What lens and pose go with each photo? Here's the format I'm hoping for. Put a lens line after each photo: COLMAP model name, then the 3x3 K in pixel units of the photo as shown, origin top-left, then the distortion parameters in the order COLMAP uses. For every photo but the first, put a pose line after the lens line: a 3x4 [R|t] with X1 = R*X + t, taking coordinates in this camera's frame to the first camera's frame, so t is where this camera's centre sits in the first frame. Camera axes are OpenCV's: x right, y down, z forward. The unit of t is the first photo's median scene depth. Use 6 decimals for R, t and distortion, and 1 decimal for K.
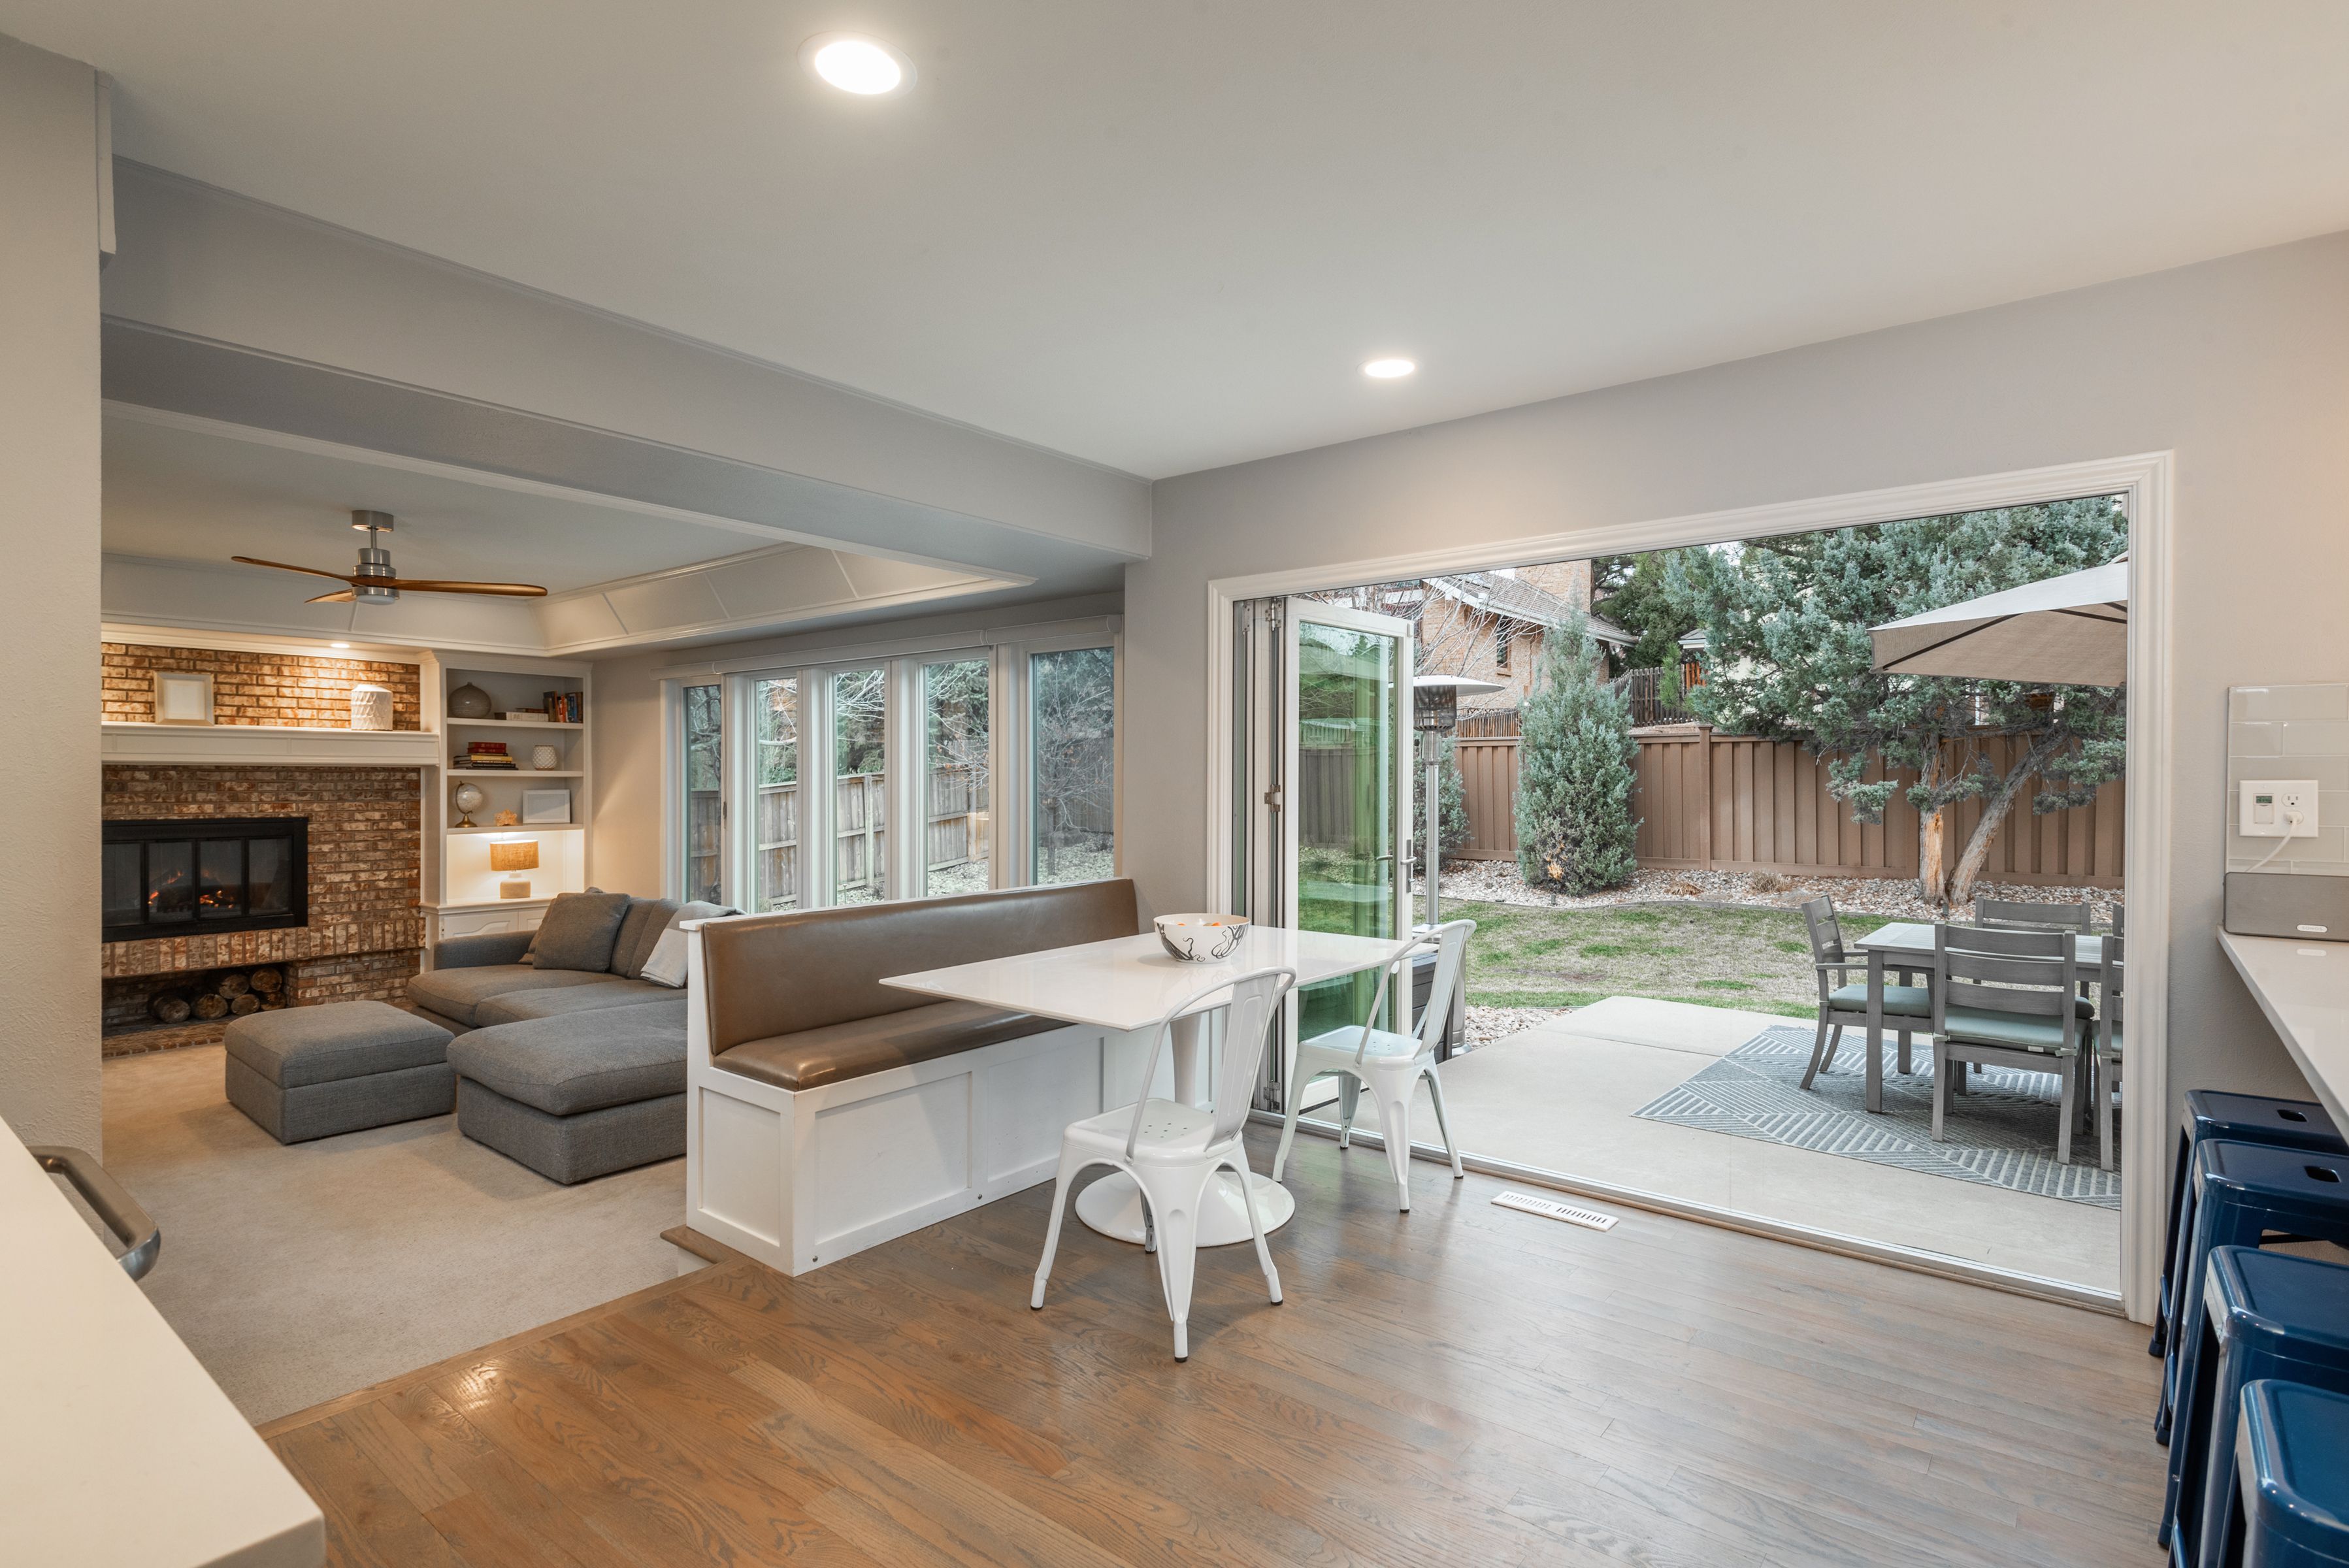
lens RADIAL K [[1184.4, 0, 1173.1], [0, 1184.4, 784.9], [0, 0, 1]] dist [0.018645, -0.008210]
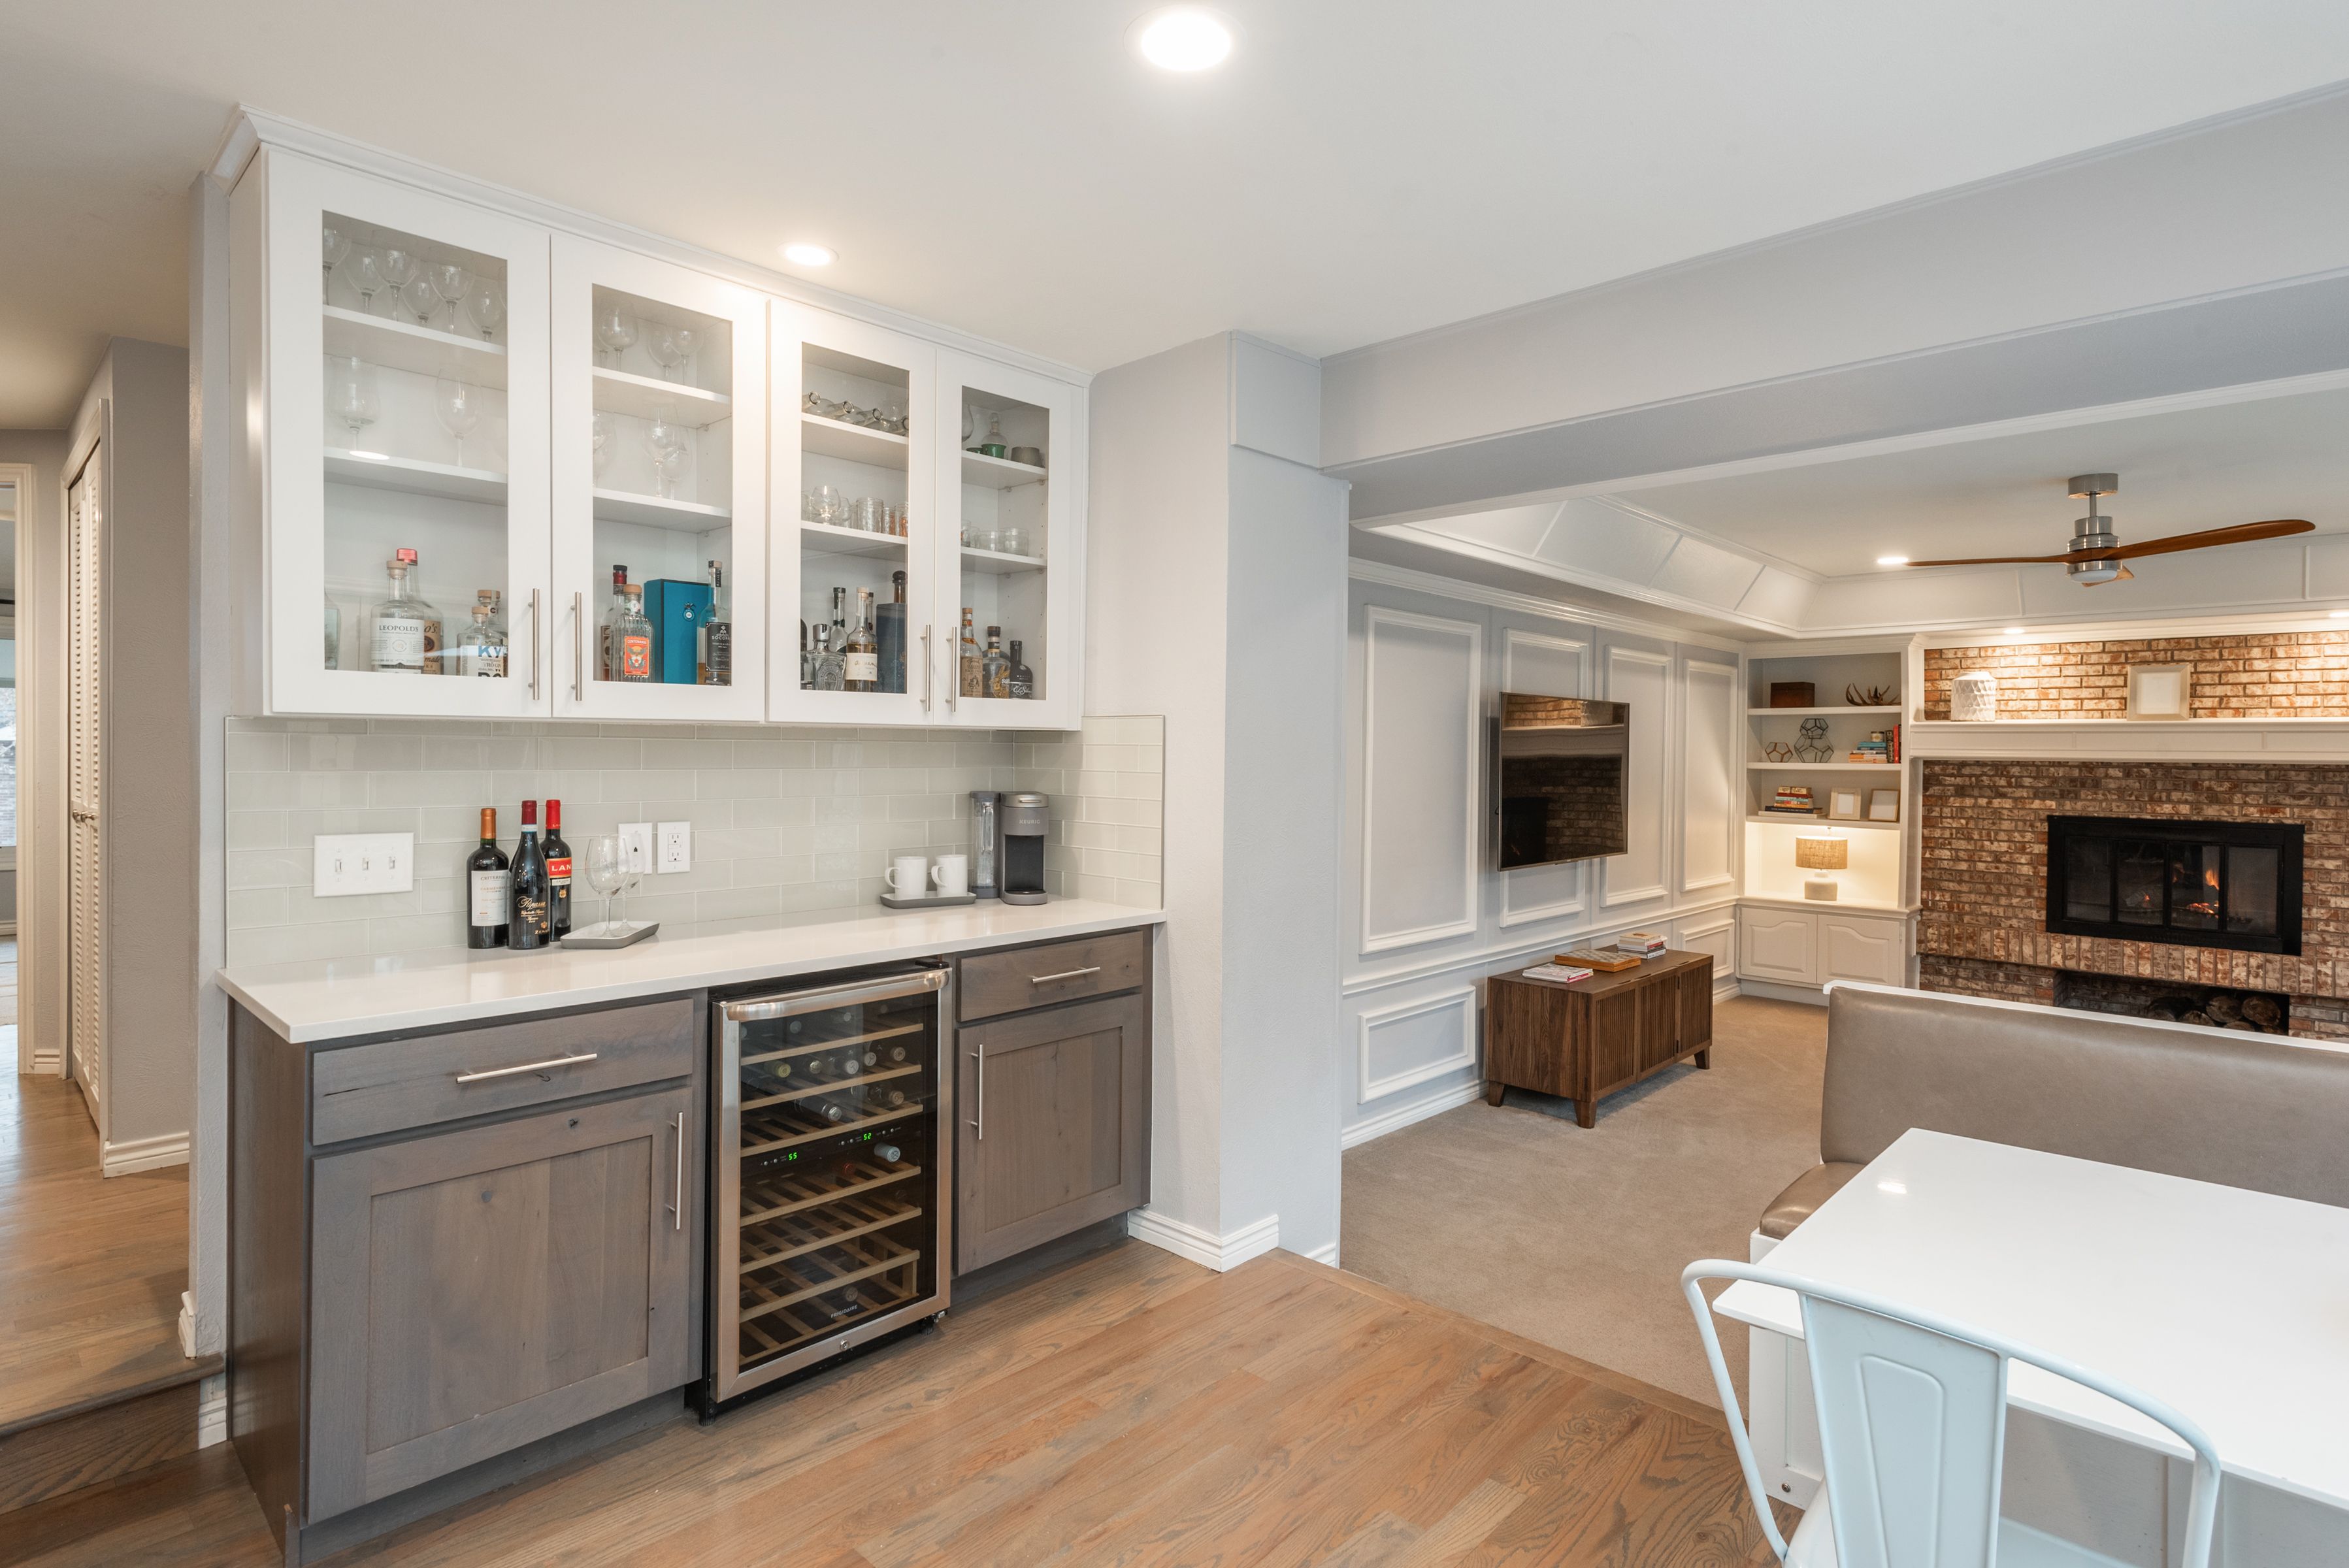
lens RADIAL K [[1184.4, 0, 1172.2], [0, 1184.4, 767.3], [0, 0, 1]] dist [0.018645, -0.008210]
pose [[-0.094873, 0.011148, -0.995427, 0.179578], [-0.013969, 0.999824, 0.012528, -0.012754], [0.995391, 0.015094, -0.094700, 0.293579]]
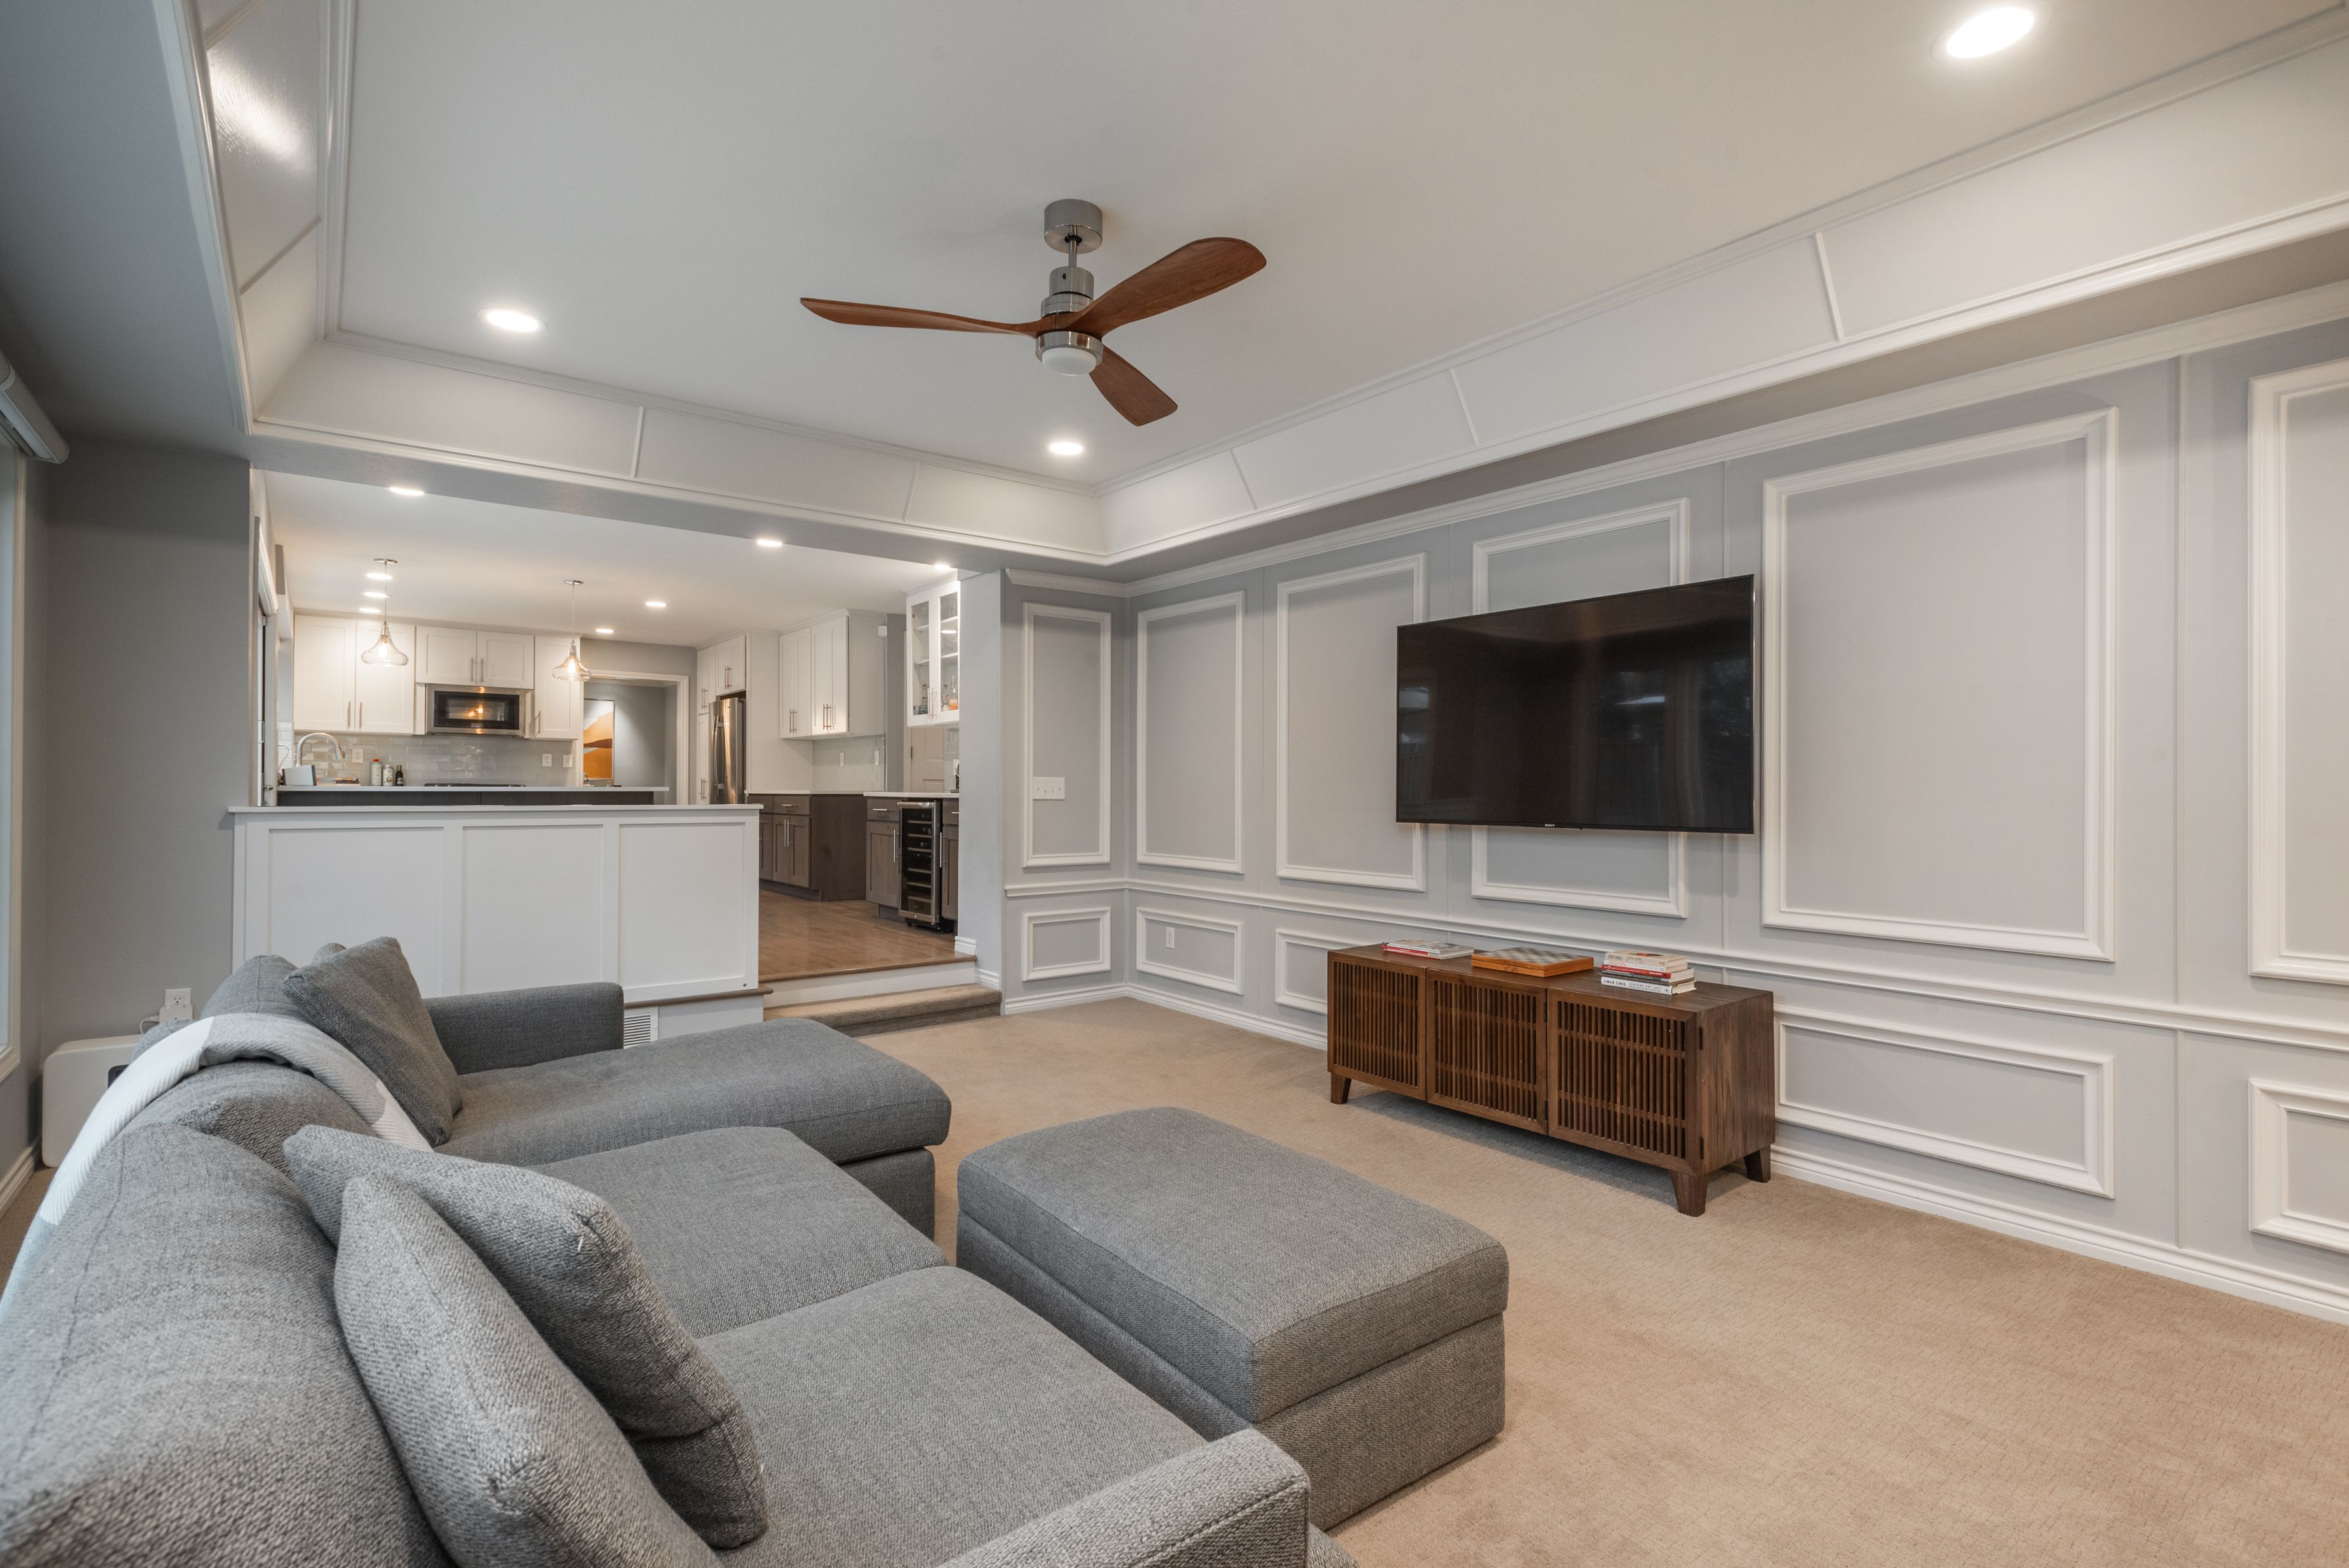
lens RADIAL K [[1096.0, 0, 1212.6], [0, 1096.0, 778.9], [0, 0, 1]] dist [0.011491, -0.003702]
pose [[-0.981839, -0.001549, 0.189708, -0.566252], [-0.002034, 0.999995, -0.002360, 0.035152], [-0.189704, -0.002703, -0.981838, 1.035433]]
